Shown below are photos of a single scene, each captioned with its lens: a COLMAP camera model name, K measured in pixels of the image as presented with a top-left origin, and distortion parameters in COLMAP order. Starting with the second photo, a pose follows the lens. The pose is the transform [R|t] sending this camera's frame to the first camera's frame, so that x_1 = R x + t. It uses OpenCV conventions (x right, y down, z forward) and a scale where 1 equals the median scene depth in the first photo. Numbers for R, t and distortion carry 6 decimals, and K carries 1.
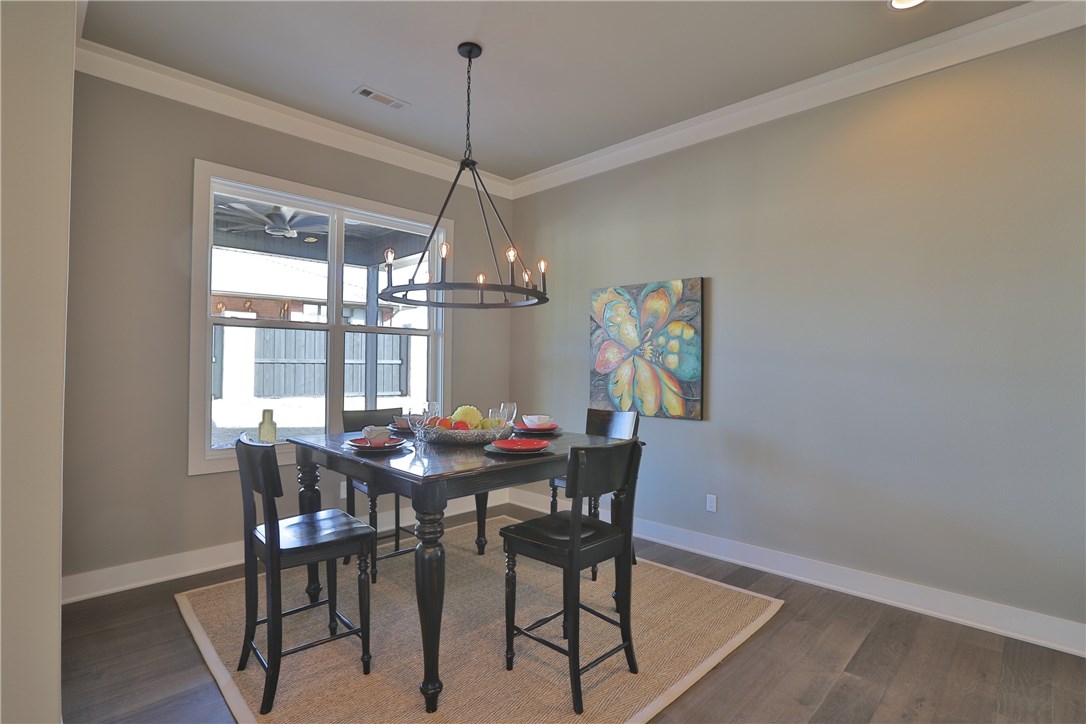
lens RADIAL K [[527.3, 0, 543.0], [0, 527.3, 362.0], [0, 0, 1]] dist [-0.057805, 0.021861]
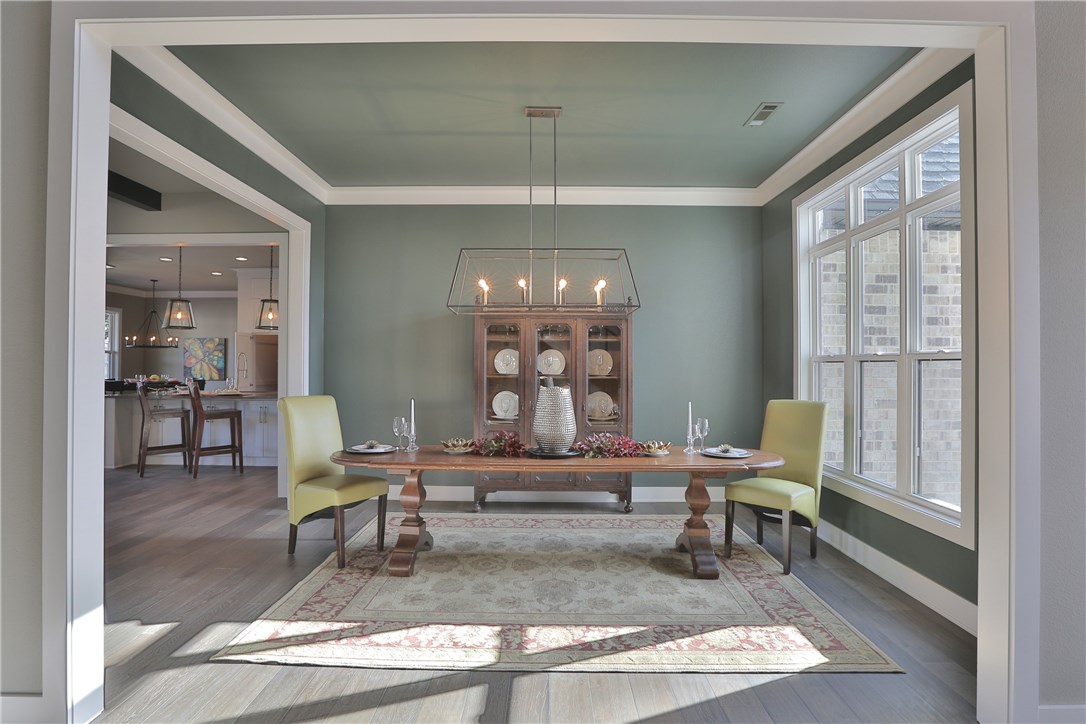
lens RADIAL K [[532.3, 0, 543.0], [0, 532.3, 362.0], [0, 0, 1]] dist [-0.027470, 0.000051]
pose [[0.717321, 0.001504, 0.696741, -0.575406], [-0.002684, 0.999996, 0.000606, -0.015220], [-0.696738, -0.002305, 0.717322, -2.782587]]
